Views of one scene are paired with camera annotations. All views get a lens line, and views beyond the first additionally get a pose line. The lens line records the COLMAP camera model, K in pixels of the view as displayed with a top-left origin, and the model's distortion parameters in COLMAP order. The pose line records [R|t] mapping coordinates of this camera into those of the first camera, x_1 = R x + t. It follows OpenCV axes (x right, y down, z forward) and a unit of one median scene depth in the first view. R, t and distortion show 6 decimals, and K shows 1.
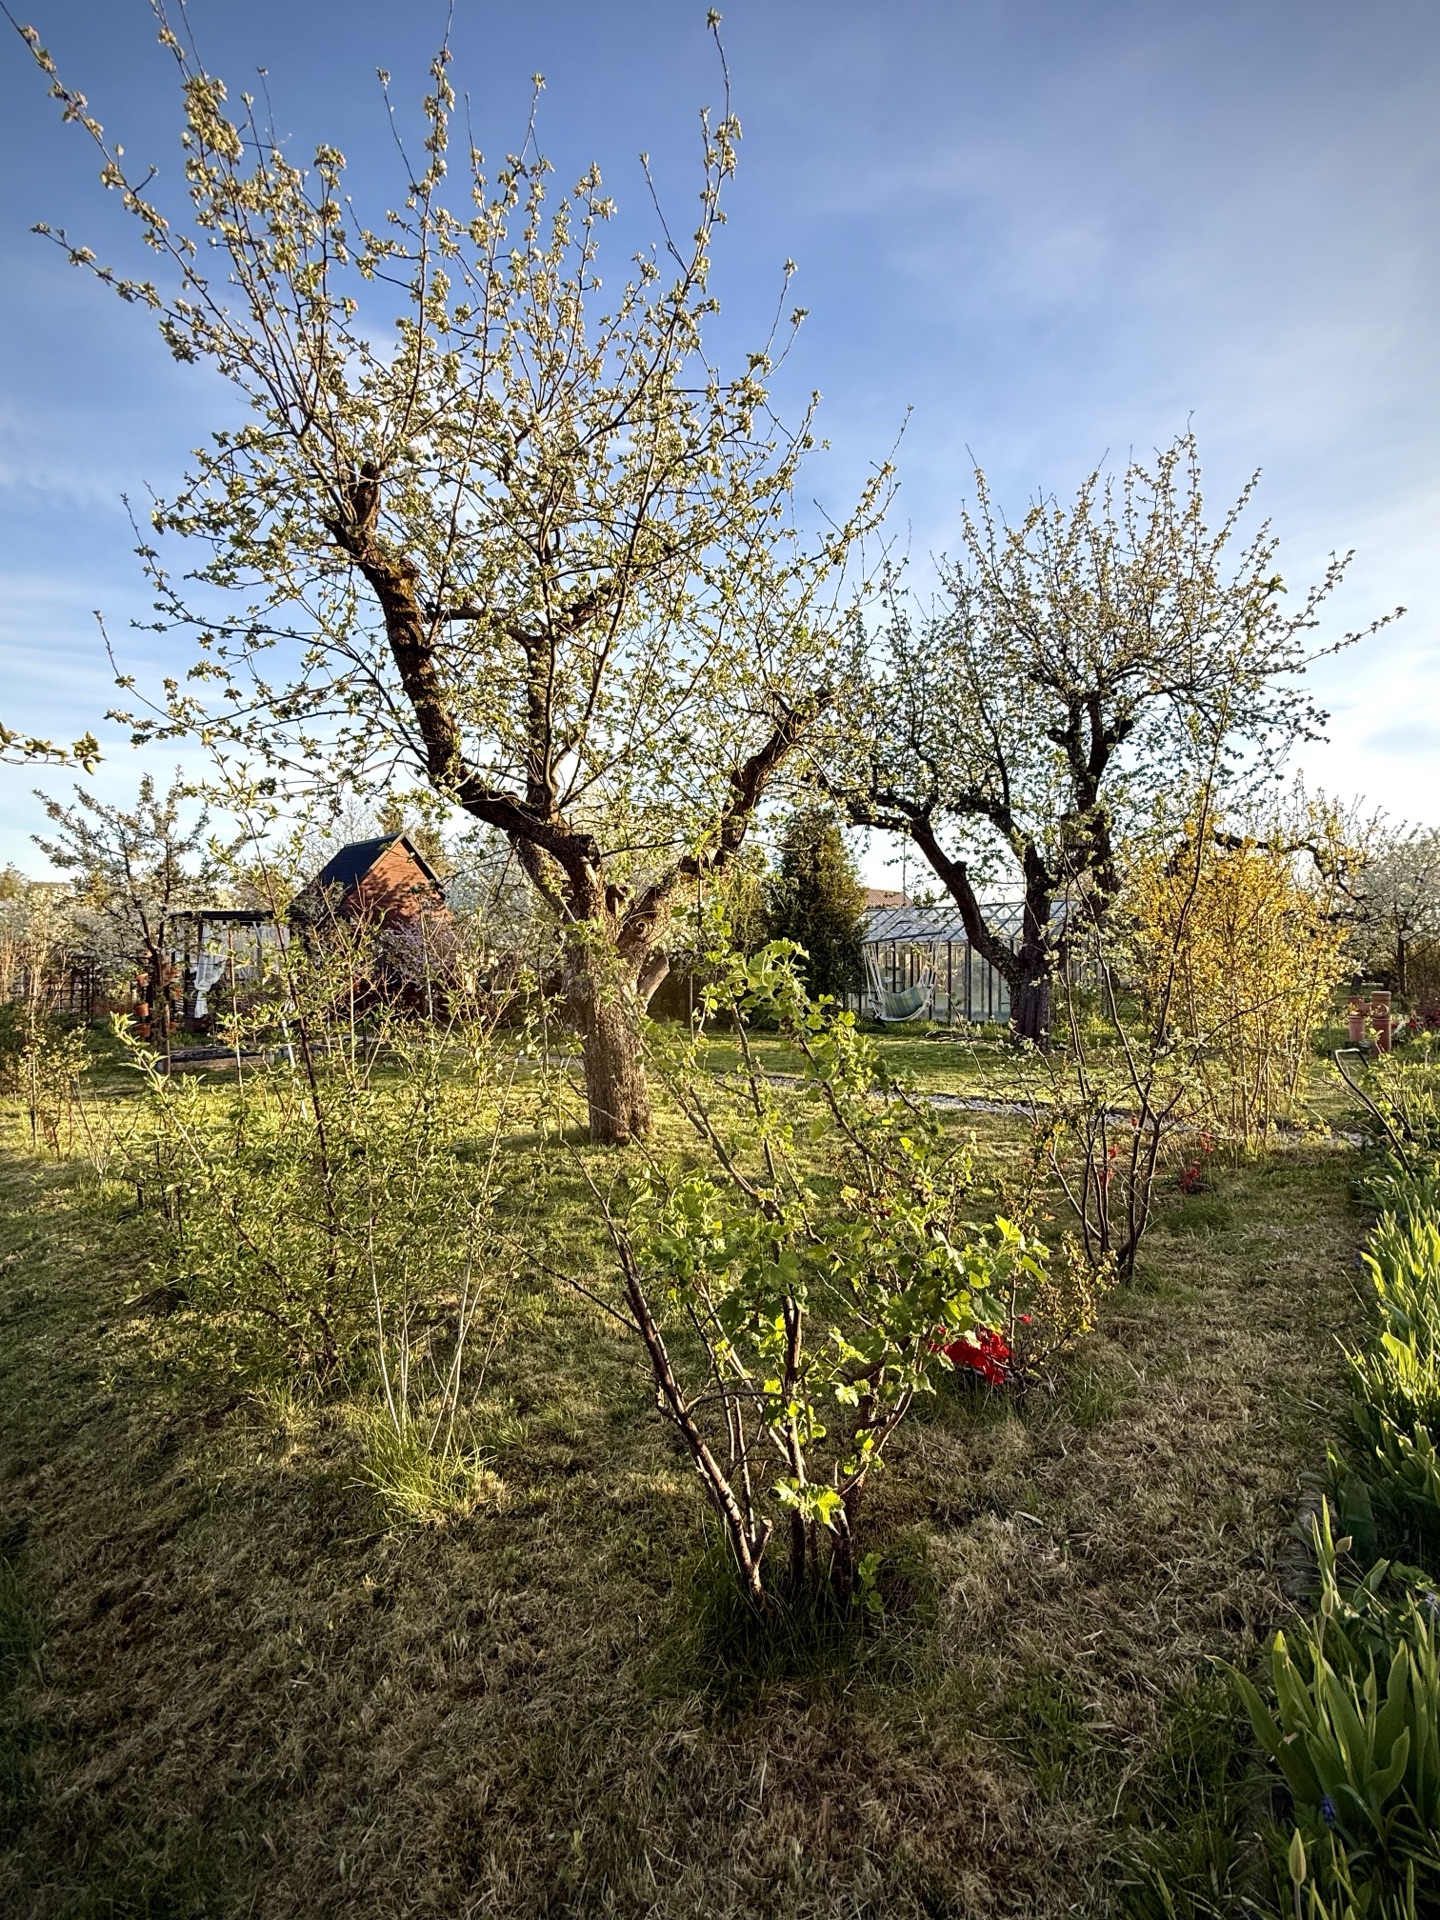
lens RADIAL K [[774.3, 0, 728.1], [0, 774.3, 955.7], [0, 0, 1]] dist [0.006951, -0.000290]
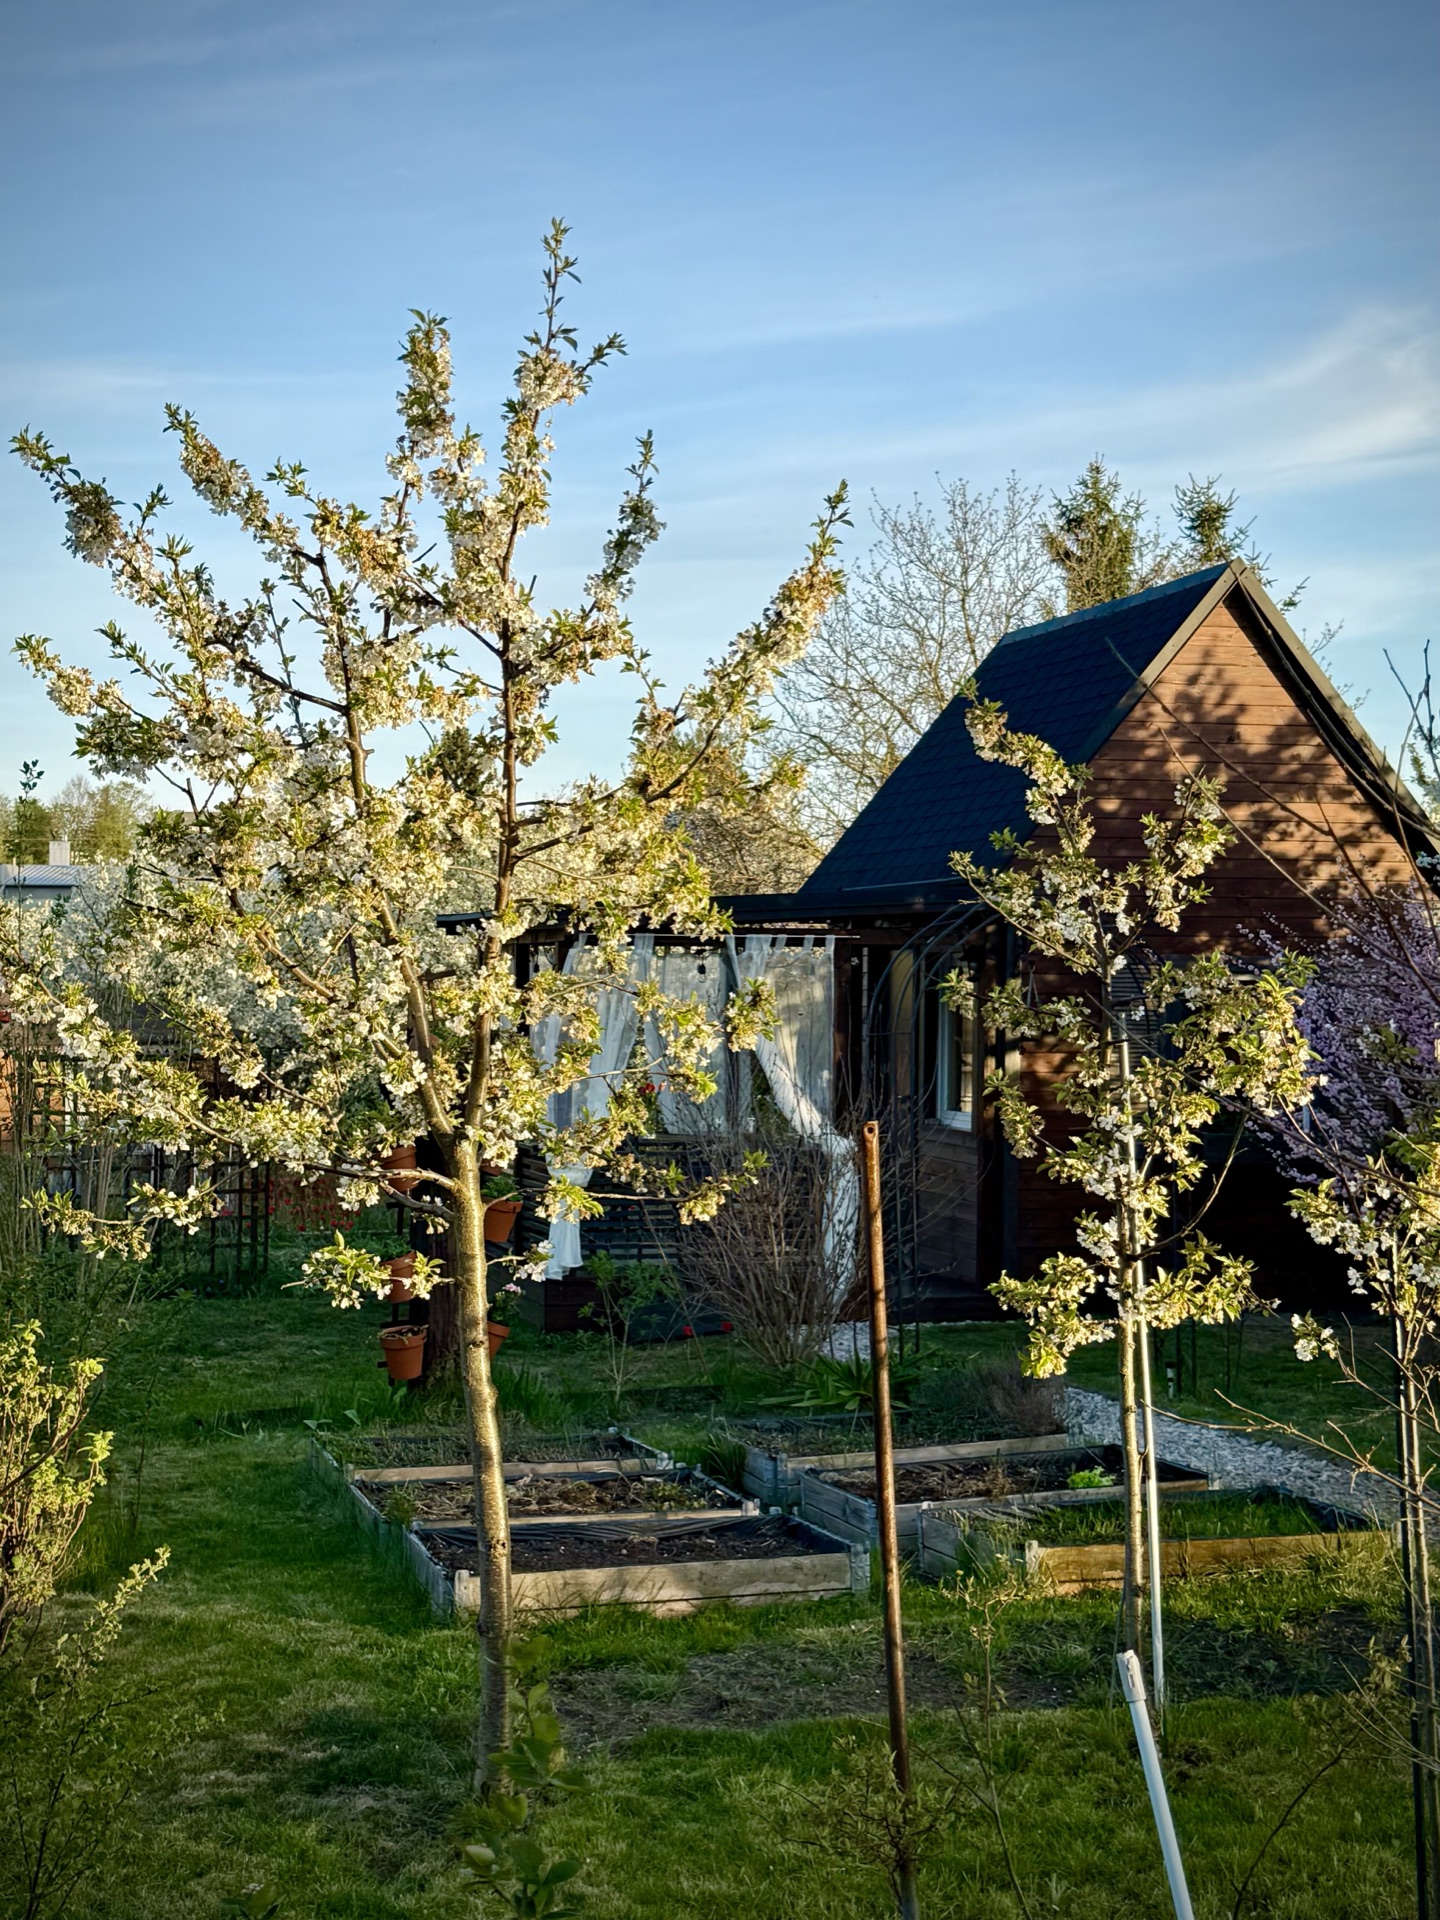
lens RADIAL K [[2404.4, 0, 719.3], [0, 2404.4, 961.7], [0, 0, 1]] dist [-0.011463, 0.000000]
pose [[0.869381, -0.008096, -0.494076, -0.358170], [0.005870, 0.999964, -0.006057, -0.053218], [0.494107, 0.002366, 0.869398, 0.474116]]
